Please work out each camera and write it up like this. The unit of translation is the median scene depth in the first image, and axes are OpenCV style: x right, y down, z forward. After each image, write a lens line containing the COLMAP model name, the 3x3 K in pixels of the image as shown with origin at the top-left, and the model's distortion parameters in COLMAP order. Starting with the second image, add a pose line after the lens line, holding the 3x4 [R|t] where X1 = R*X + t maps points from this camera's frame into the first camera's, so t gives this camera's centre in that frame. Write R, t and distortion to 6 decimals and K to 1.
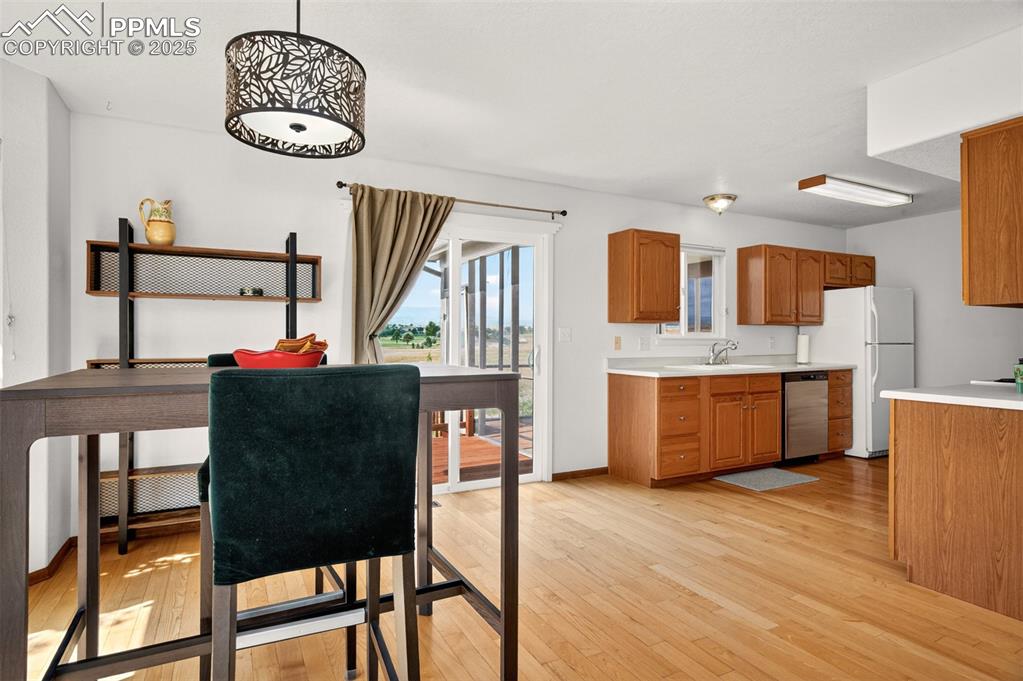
lens RADIAL K [[542.8, 0, 514.1], [0, 542.8, 337.8], [0, 0, 1]] dist [-0.007375, -0.003994]
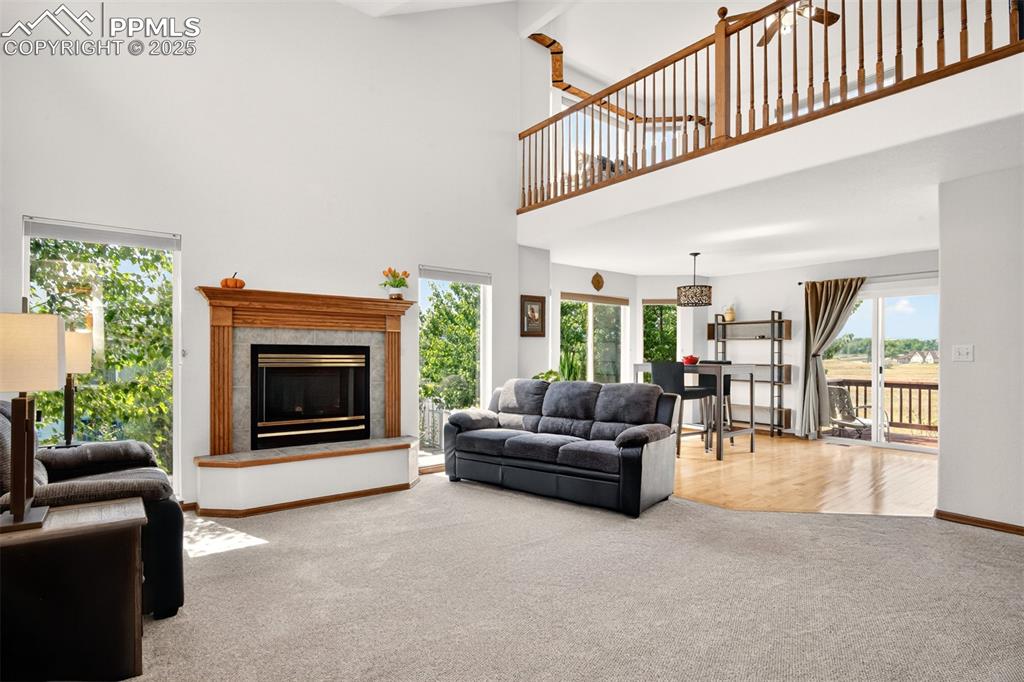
lens RADIAL K [[543.4, 0, 511.5], [0, 543.4, 355.0], [0, 0, 1]] dist [-0.007375, -0.003994]
pose [[0.199928, 0.002542, -0.979807, 1.173094], [-0.002548, 0.999995, 0.002075, -0.003750], [0.979807, 0.002081, 0.199933, -0.404167]]
